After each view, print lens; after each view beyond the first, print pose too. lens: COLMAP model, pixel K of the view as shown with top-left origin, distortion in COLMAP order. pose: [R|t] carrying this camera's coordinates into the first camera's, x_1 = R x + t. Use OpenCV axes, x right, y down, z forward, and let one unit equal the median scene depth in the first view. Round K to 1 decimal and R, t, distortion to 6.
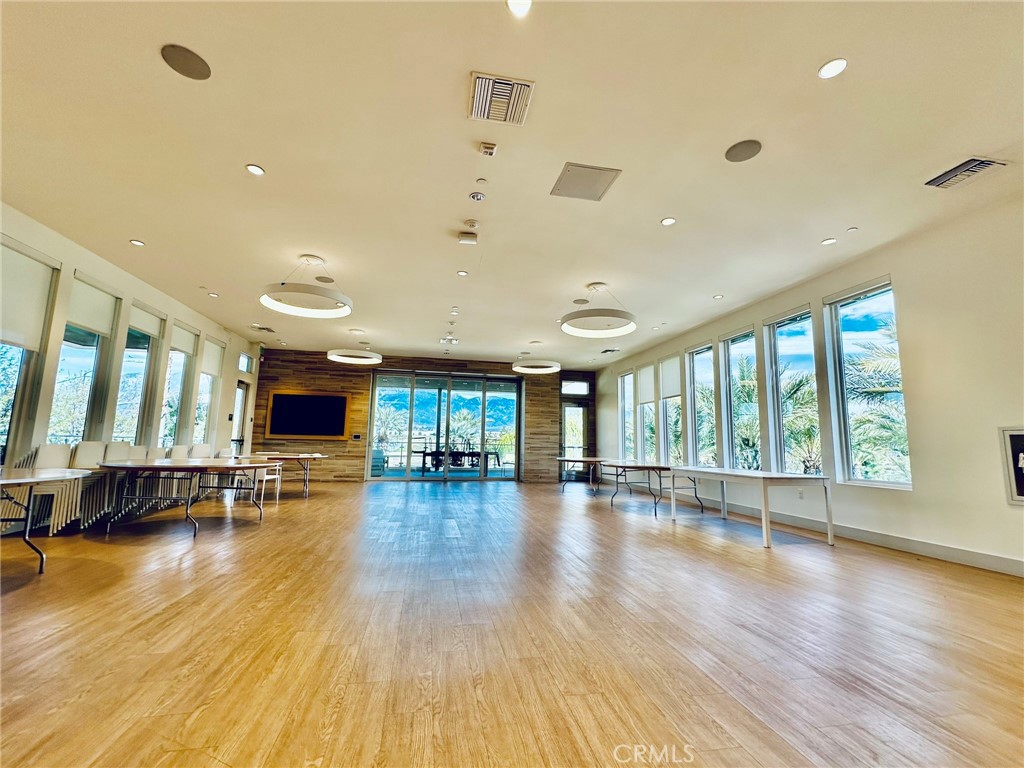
lens RADIAL K [[421.2, 0, 512.0], [0, 421.2, 384.0], [0, 0, 1]] dist [-0.000847, -0.000209]
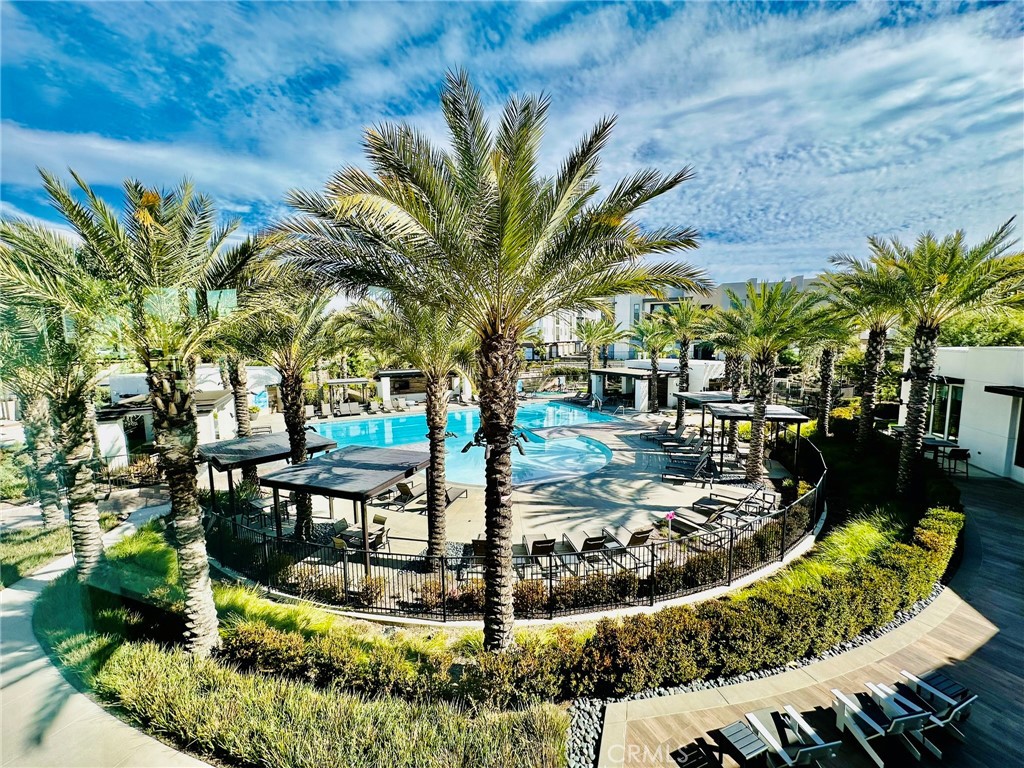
lens RADIAL K [[421.2, 0, 512.0], [0, 421.2, 384.0], [0, 0, 1]] dist [-0.000847, -0.000209]
pose [[0.494144, -0.118583, 0.861255, 0.271009], [-0.098745, 0.976588, 0.191117, 0.022073], [-0.863754, -0.179484, 0.470865, 0.308170]]
